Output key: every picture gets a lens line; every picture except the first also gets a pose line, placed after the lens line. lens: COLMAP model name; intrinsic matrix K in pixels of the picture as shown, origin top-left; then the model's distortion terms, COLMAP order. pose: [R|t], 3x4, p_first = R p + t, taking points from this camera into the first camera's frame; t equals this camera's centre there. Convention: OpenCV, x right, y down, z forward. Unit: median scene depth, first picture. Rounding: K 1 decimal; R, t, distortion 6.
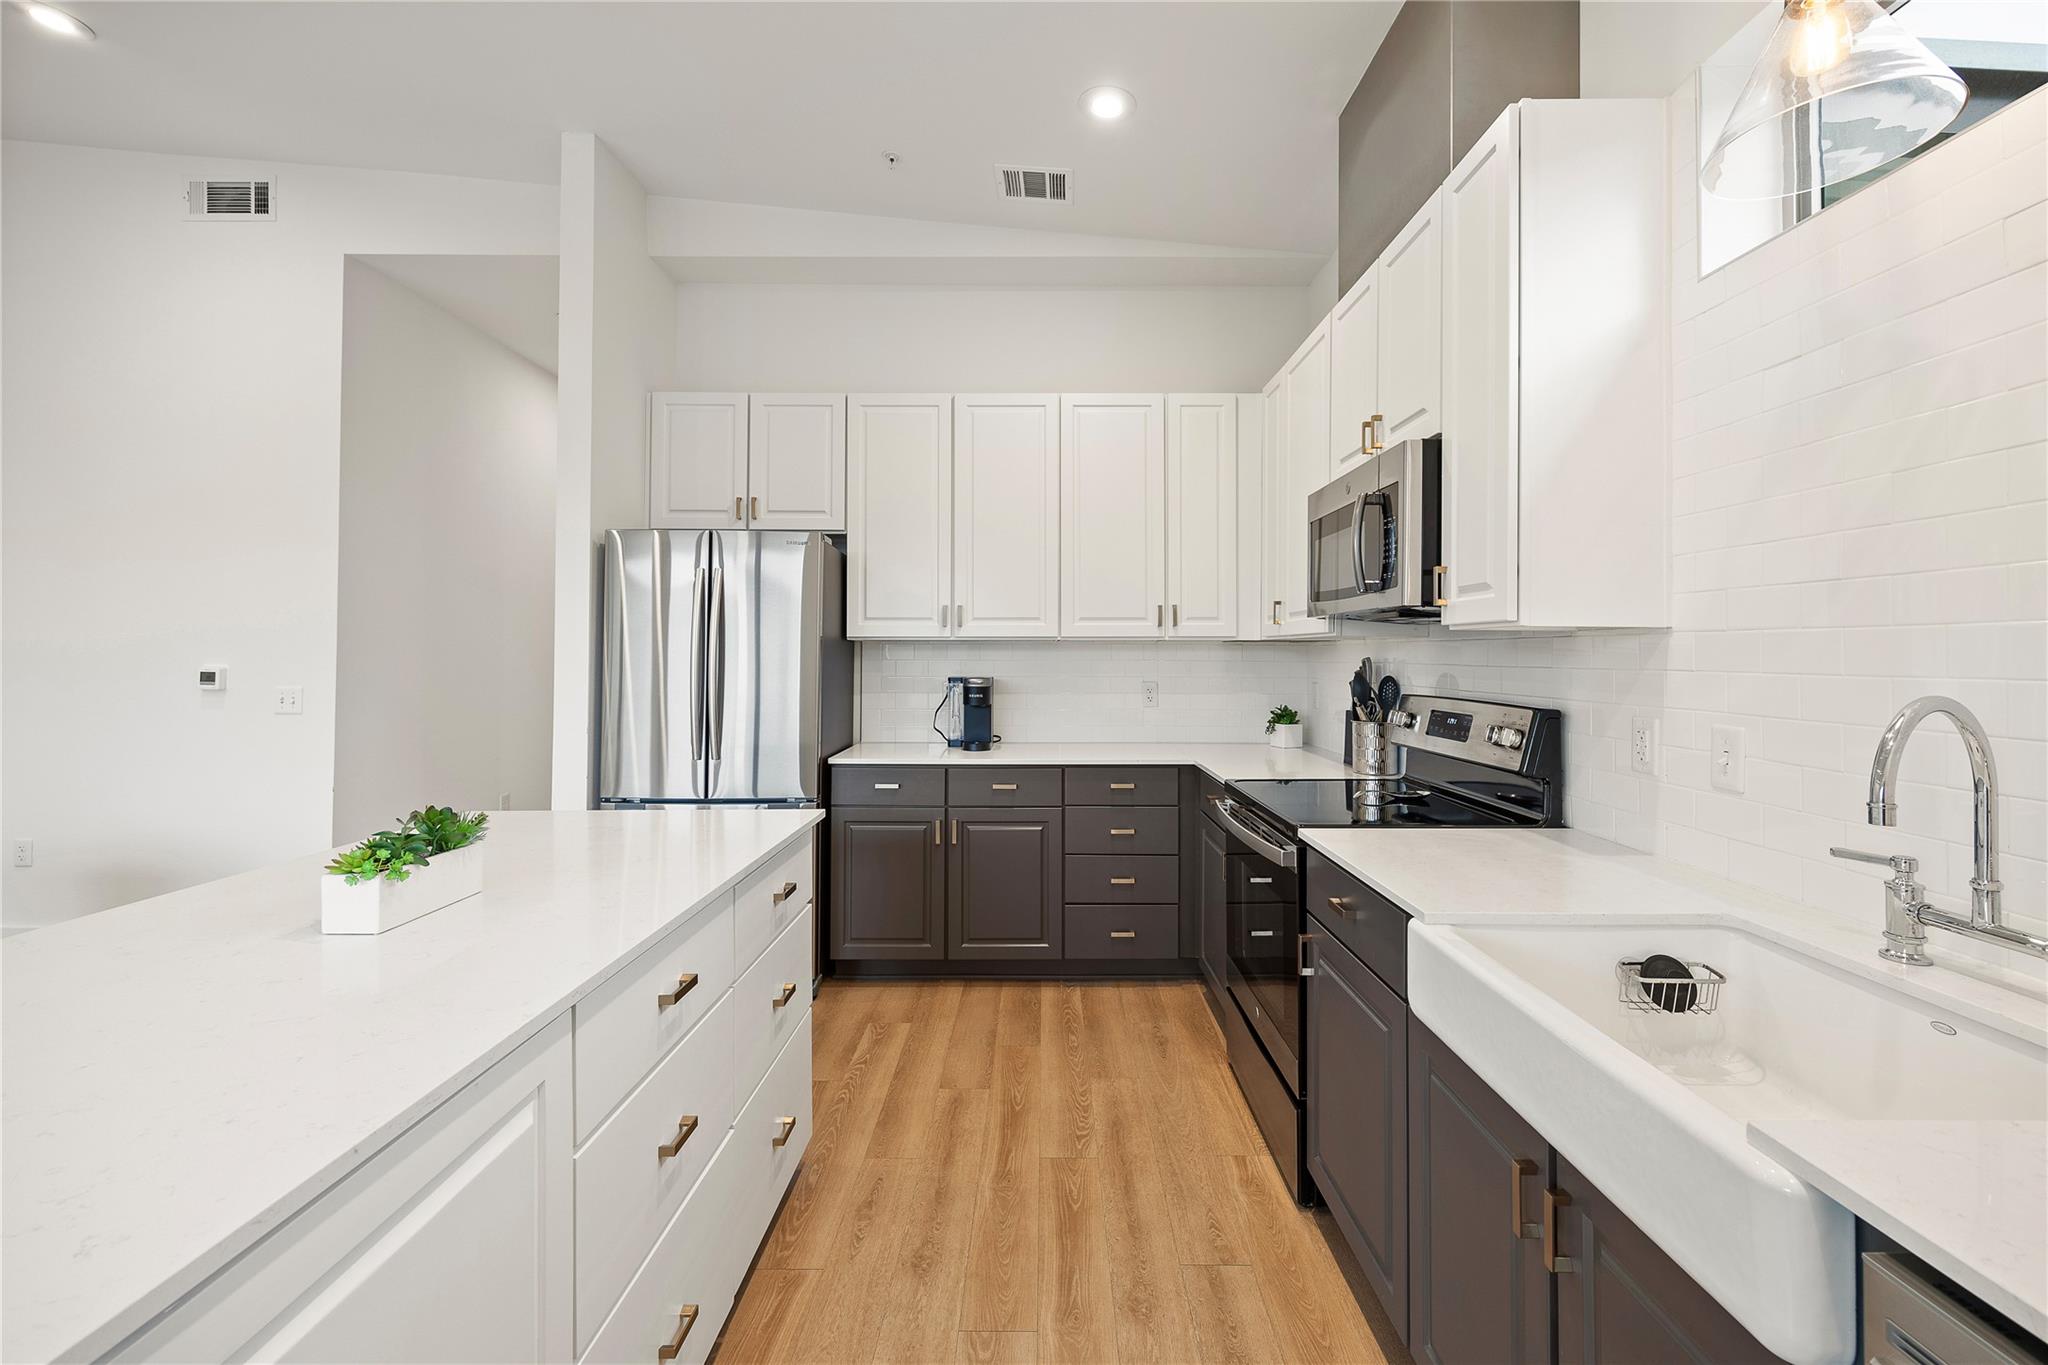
lens RADIAL K [[851.3, 0, 1043.7], [0, 851.3, 645.5], [0, 0, 1]] dist [0.006343, 0.000806]
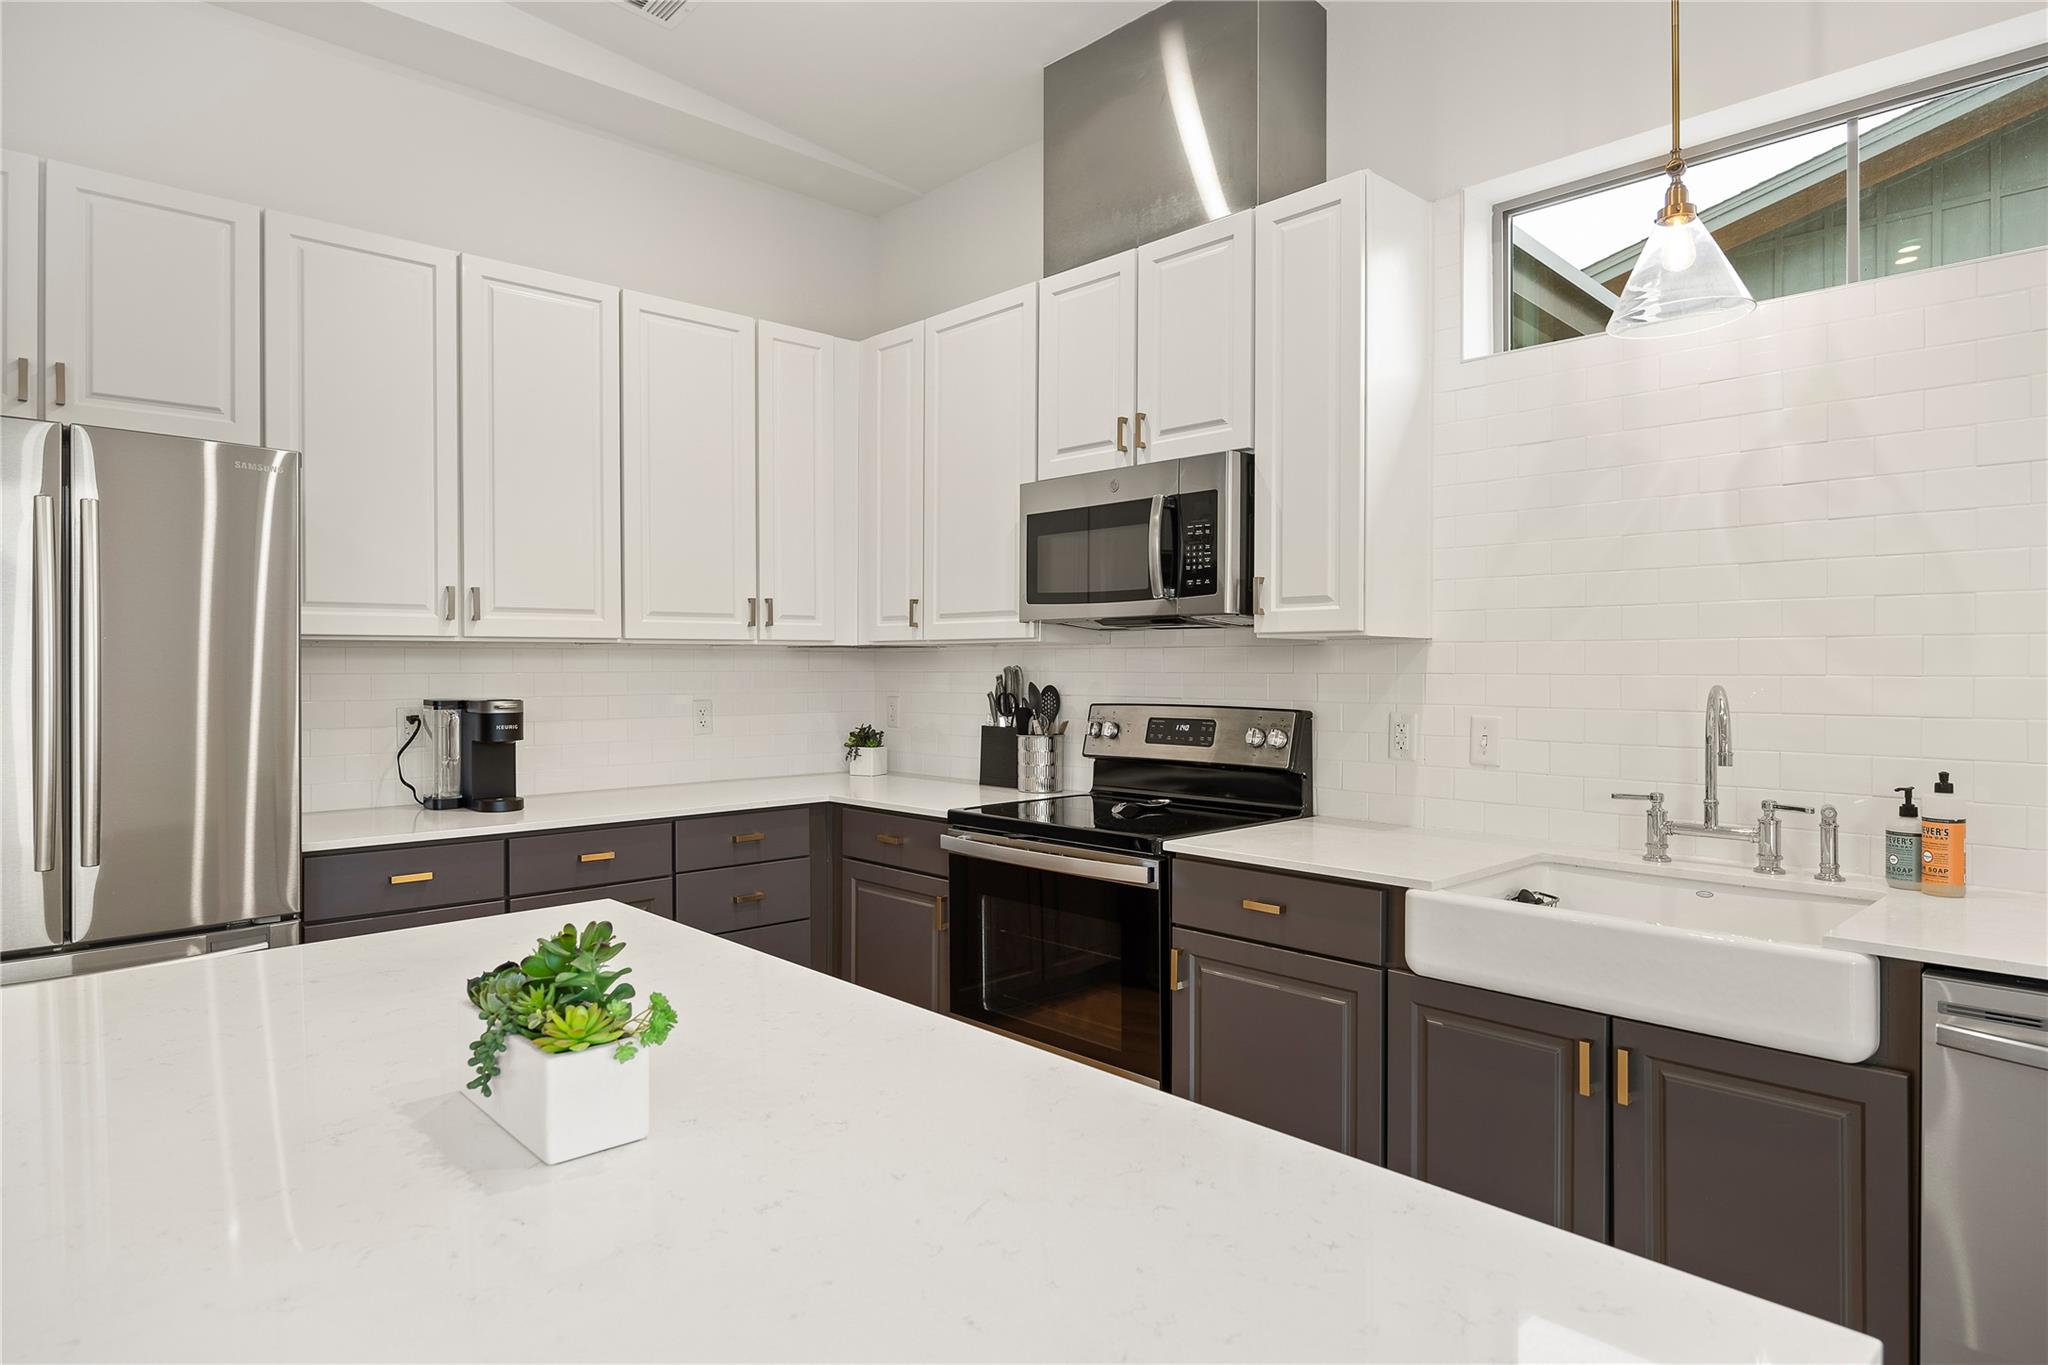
lens RADIAL K [[1153.3, 0, 1015.2], [0, 1153.3, 678.5], [0, 0, 1]] dist [0.001383, -0.001658]
pose [[0.739297, -0.010705, 0.673295, -0.384822], [-0.004065, 0.999784, 0.020359, 0.002239], [-0.673368, -0.017788, 0.739094, 0.082439]]
